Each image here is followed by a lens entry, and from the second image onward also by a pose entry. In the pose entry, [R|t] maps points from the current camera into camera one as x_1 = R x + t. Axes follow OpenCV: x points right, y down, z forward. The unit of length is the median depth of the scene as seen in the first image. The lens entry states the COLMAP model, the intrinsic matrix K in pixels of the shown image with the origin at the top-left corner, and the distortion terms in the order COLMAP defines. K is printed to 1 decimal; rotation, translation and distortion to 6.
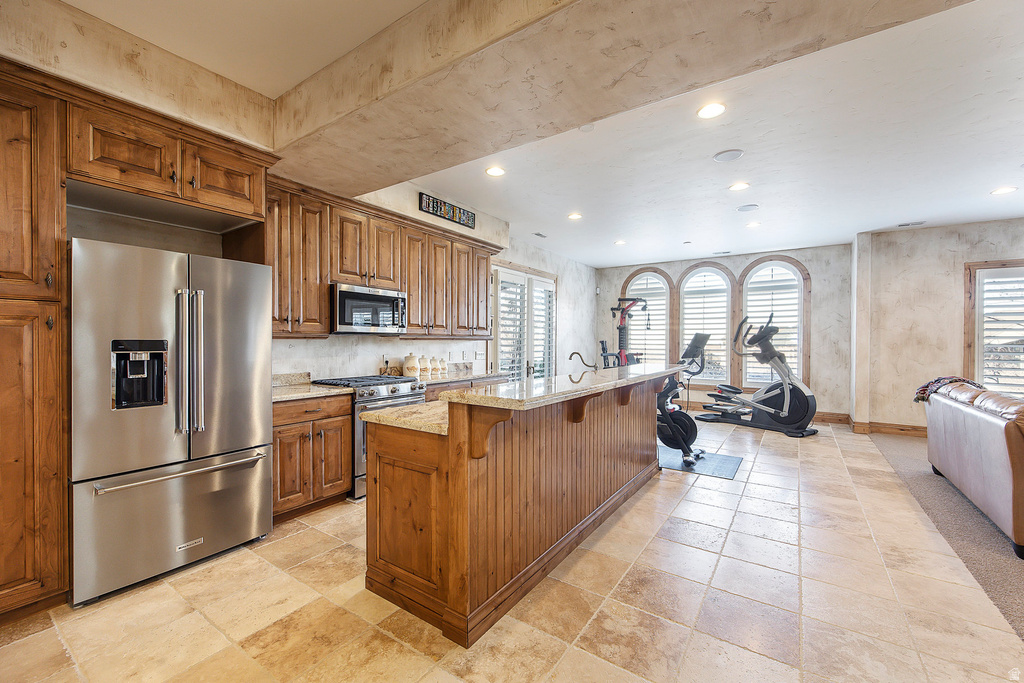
lens RADIAL K [[418.8, 0, 509.0], [0, 418.8, 341.8], [0, 0, 1]] dist [0.003033, 0.000229]
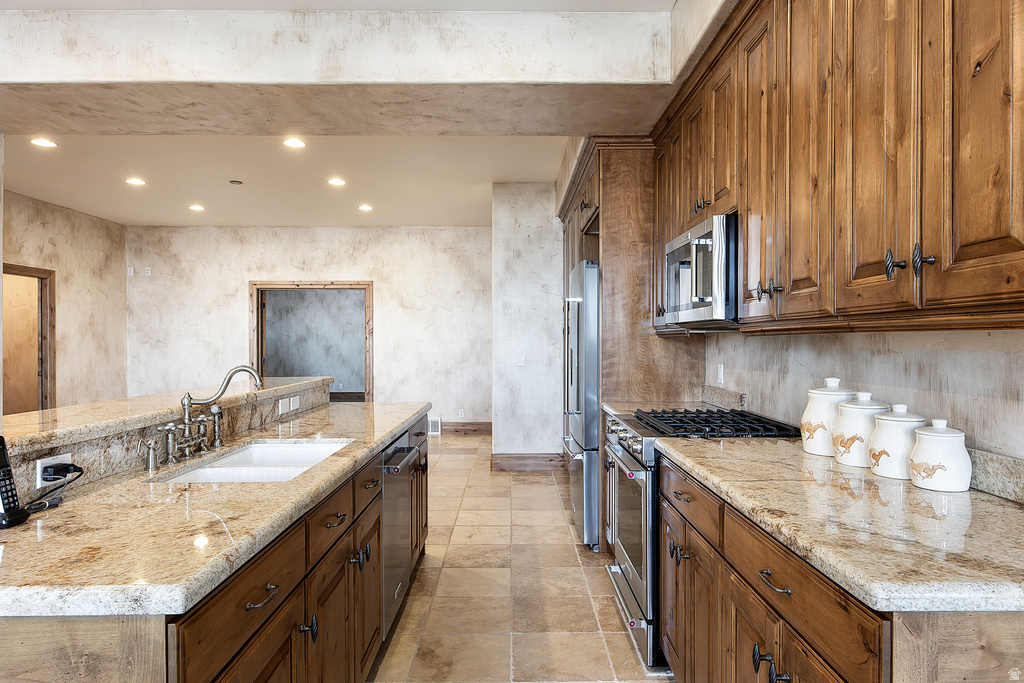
lens RADIAL K [[620.2, 0, 511.1], [0, 620.2, 341.8], [0, 0, 1]] dist [-0.000580, 0.000018]
pose [[-0.822822, -0.006666, -0.568259, 0.393100], [-0.010687, 0.999936, 0.003745, -0.001244], [0.568198, 0.009154, -0.822841, 2.285325]]
